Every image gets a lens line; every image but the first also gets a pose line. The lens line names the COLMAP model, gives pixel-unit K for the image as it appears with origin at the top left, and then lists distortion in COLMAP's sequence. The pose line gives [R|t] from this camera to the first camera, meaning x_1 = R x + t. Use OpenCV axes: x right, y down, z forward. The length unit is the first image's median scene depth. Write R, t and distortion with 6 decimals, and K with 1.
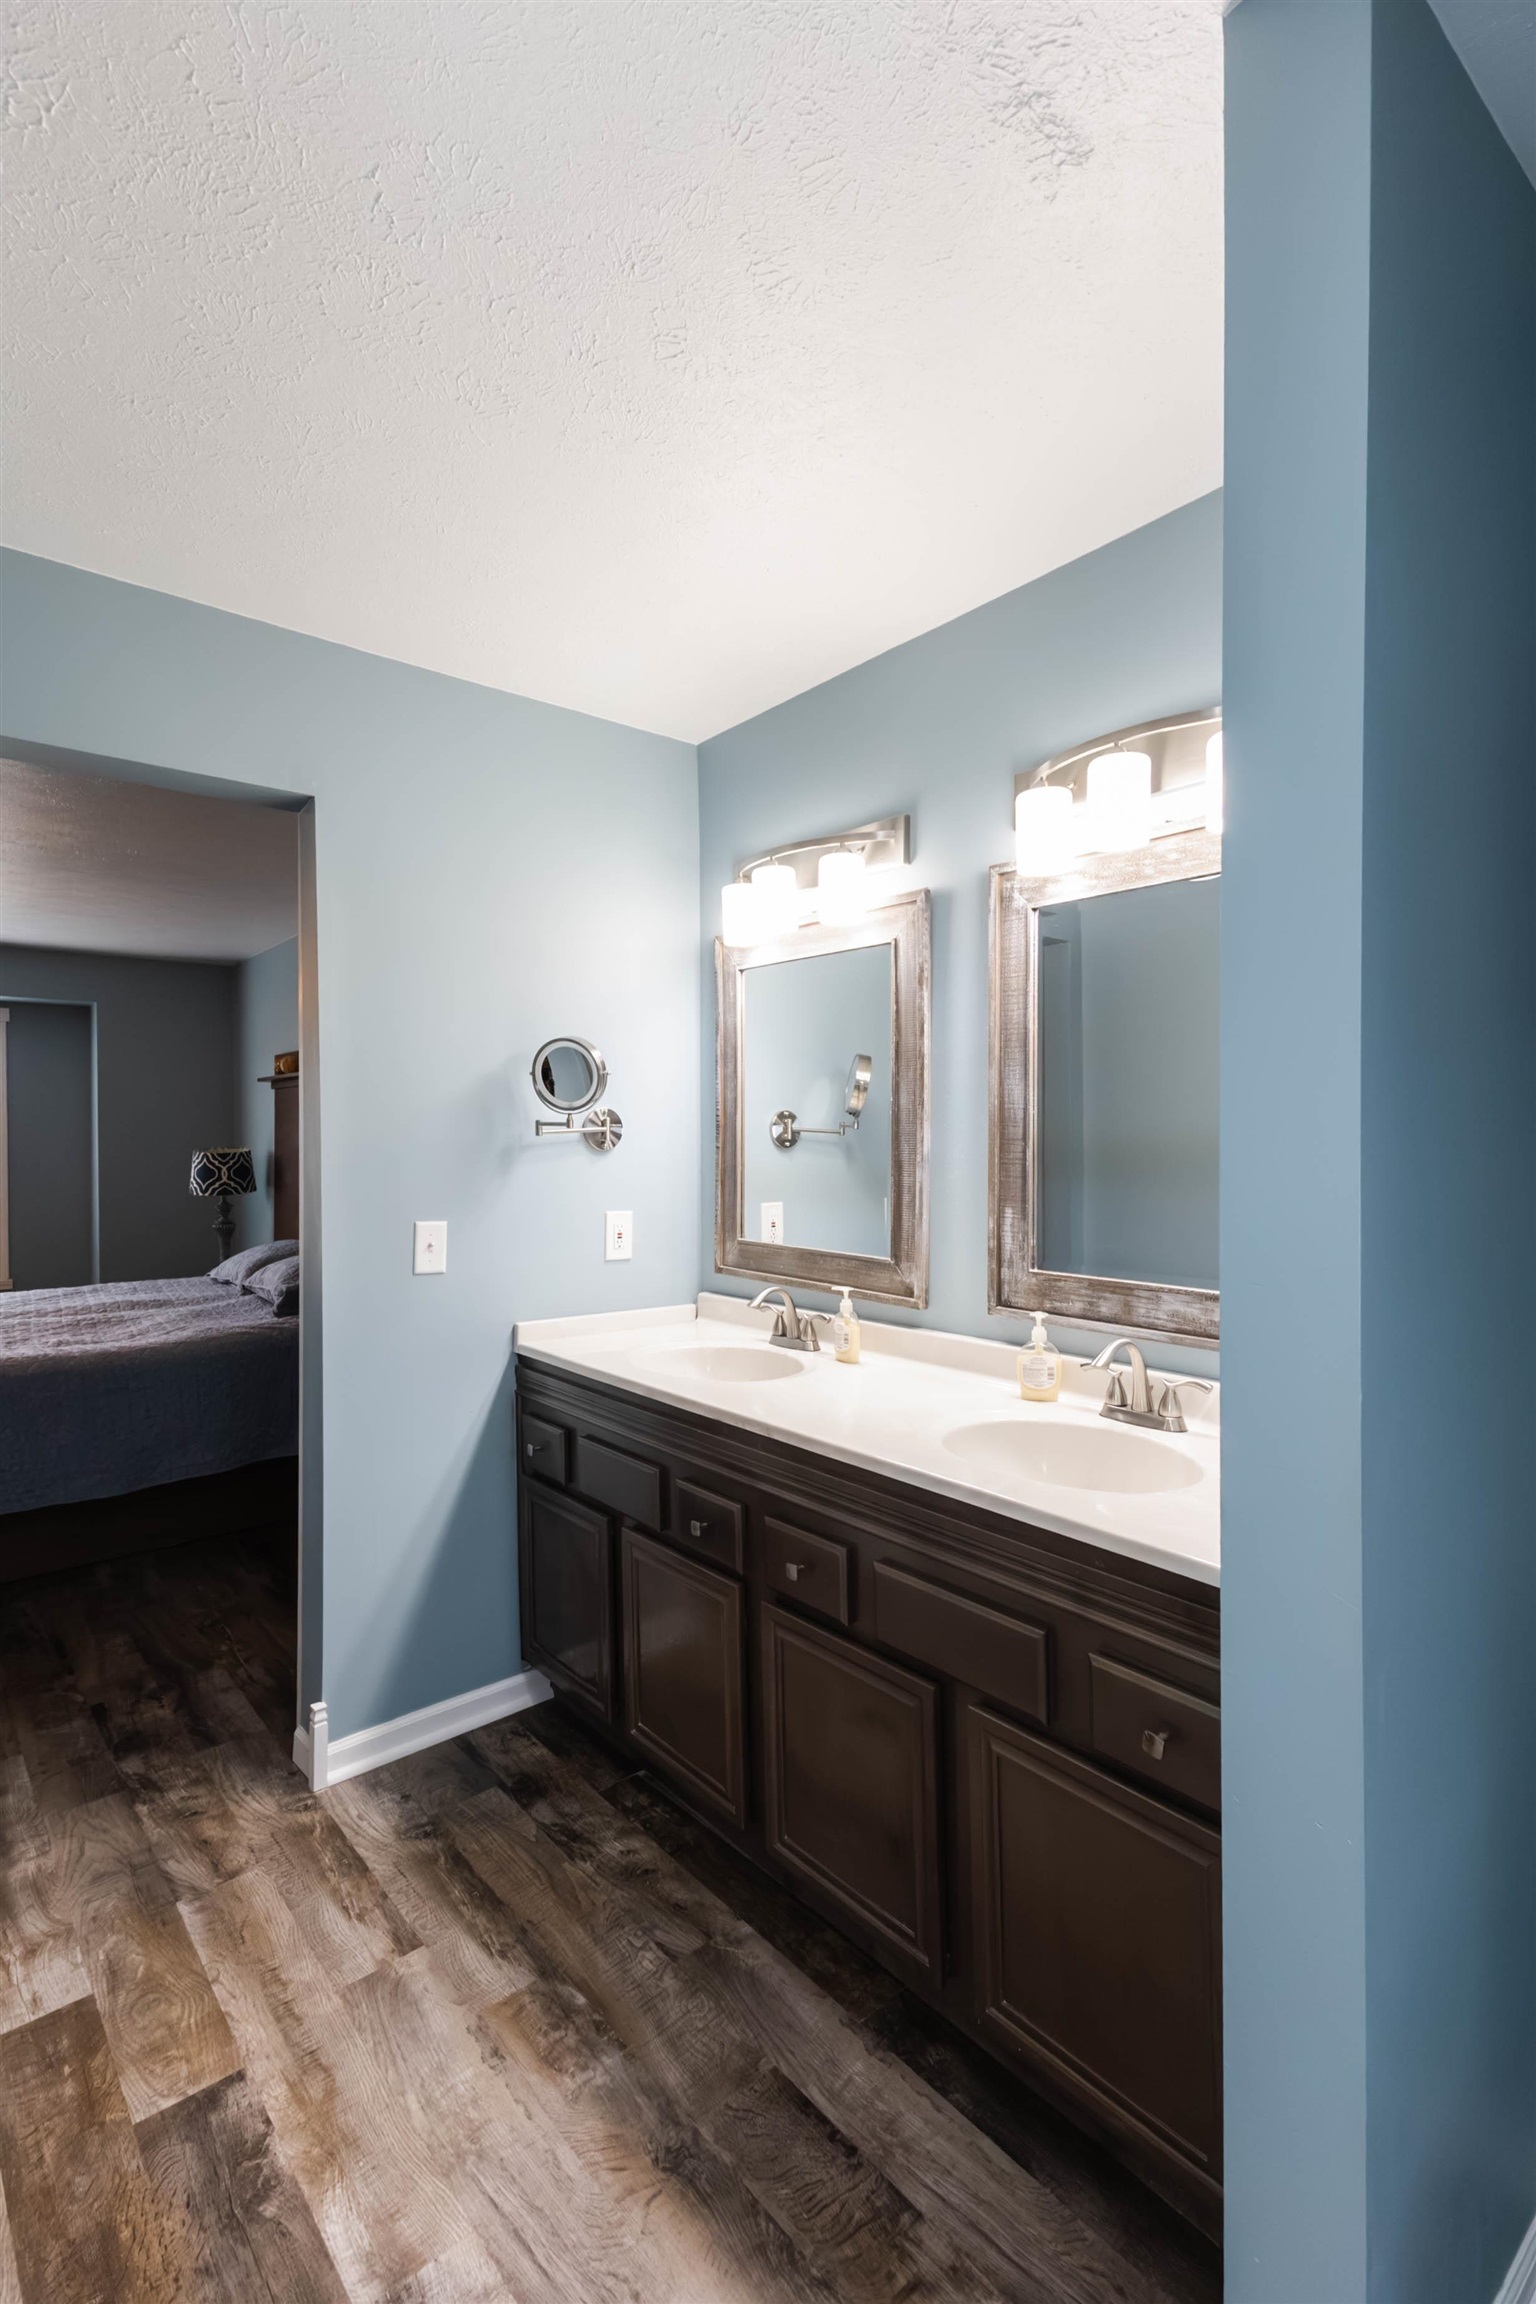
lens RADIAL K [[1083.8, 0, 762.5], [0, 1083.8, 1144.0], [0, 0, 1]] dist [0.031788, -0.004336]
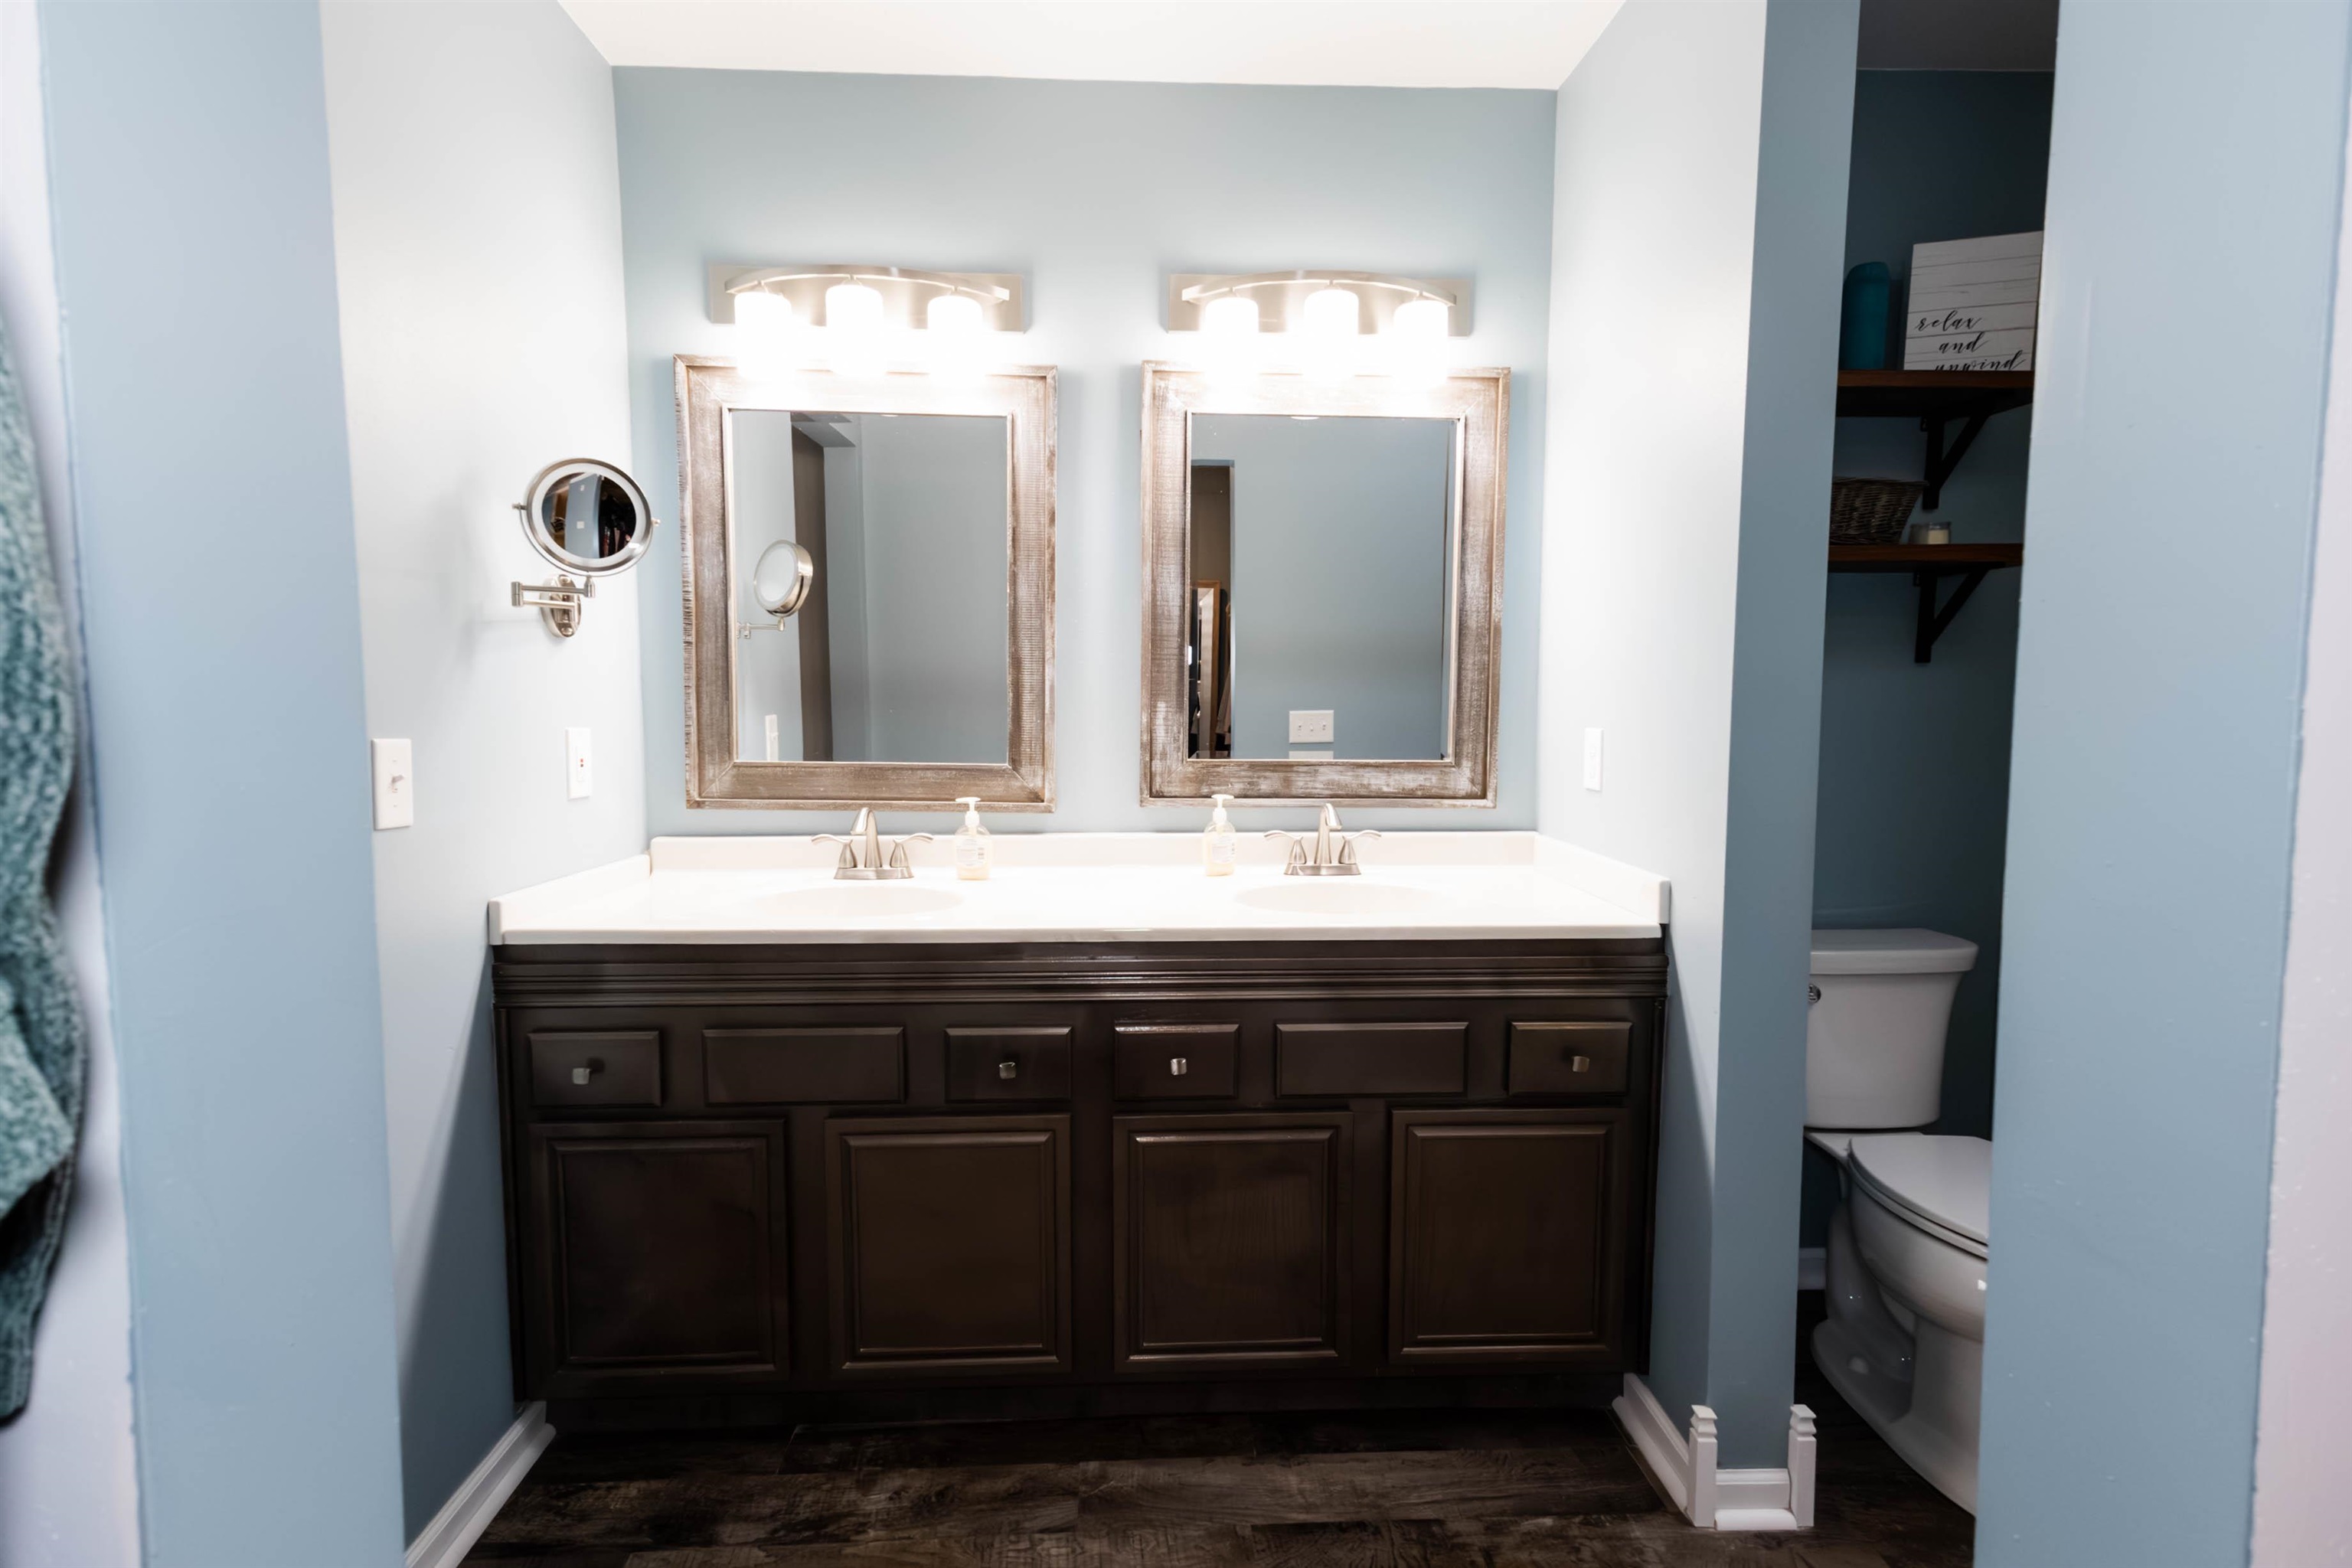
lens RADIAL K [[1106.3, 0, 1173.6], [0, 1106.3, 776.4], [0, 0, 1]] dist [0.031788, -0.004336]
pose [[0.603921, -0.053406, 0.795253, -0.609564], [-0.000241, 0.997740, 0.067187, 0.058049], [-0.797044, -0.040768, 0.602543, 0.347019]]
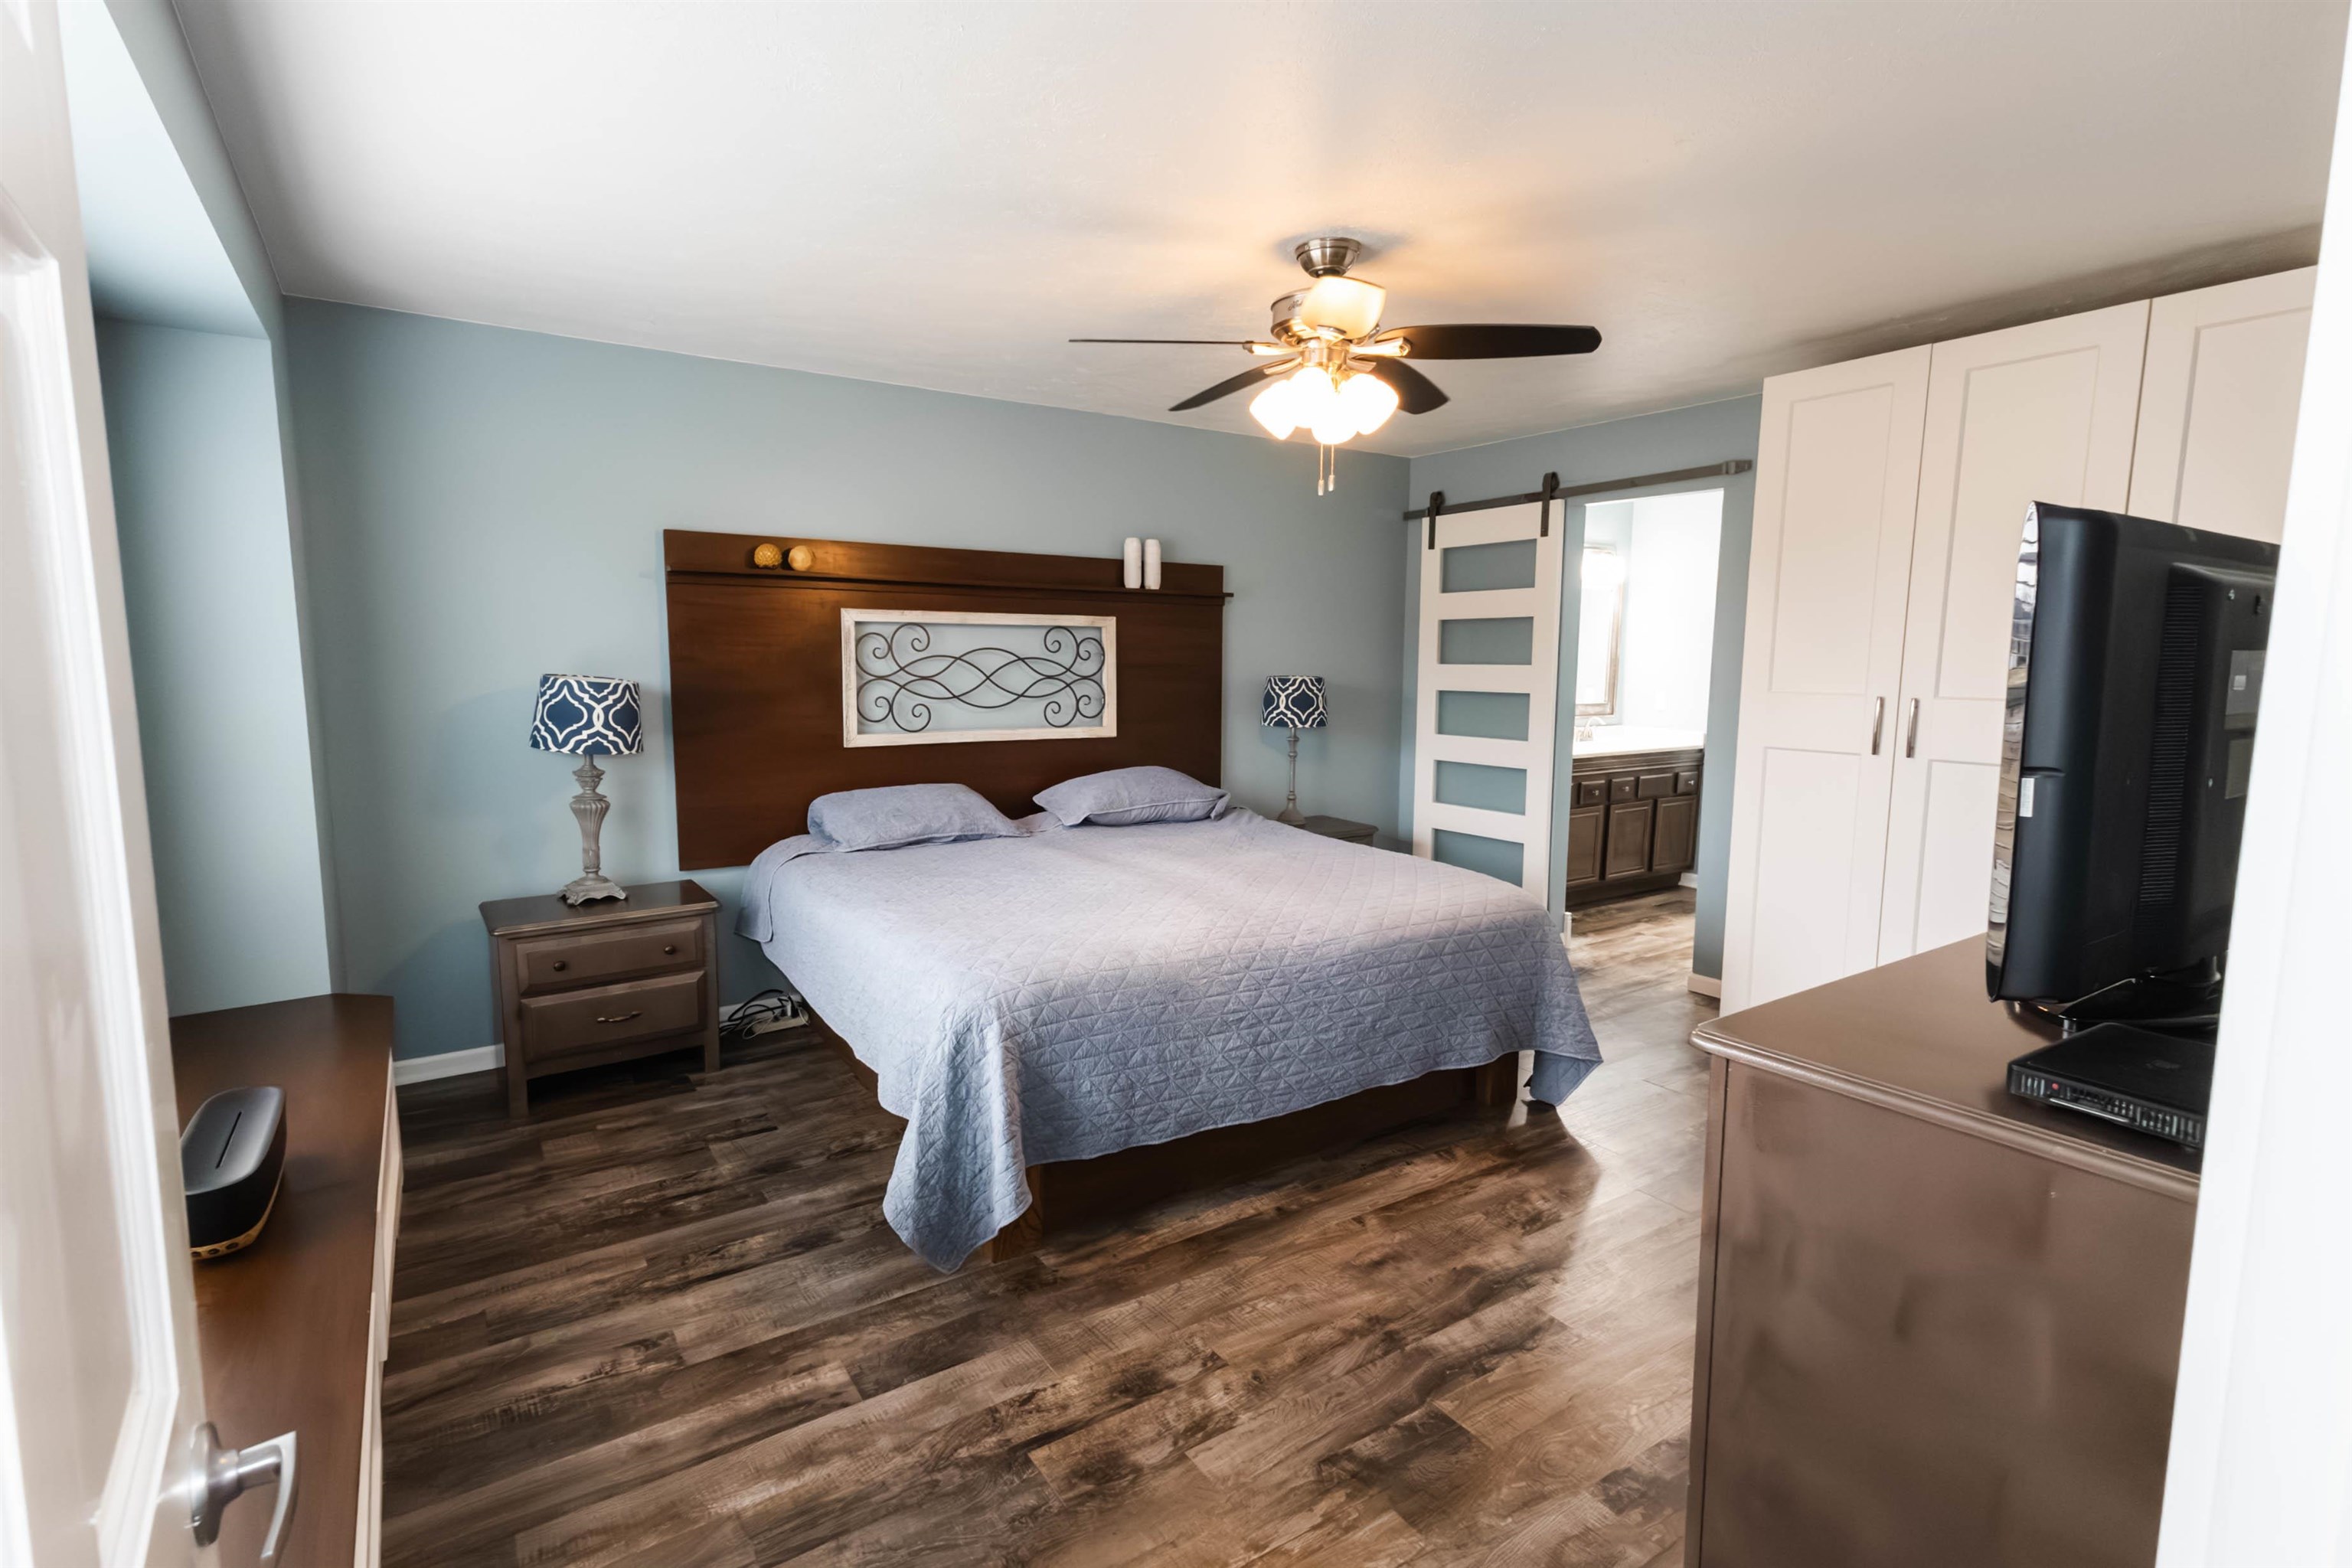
lens RADIAL K [[1106.3, 0, 1176.1], [0, 1106.3, 788.3], [0, 0, 1]] dist [0.031788, -0.004336]
pose [[0.104600, -0.111987, 0.988189, -3.067041], [0.005309, 0.993689, 0.112049, -0.003236], [-0.994500, -0.006474, 0.104534, 1.765449]]
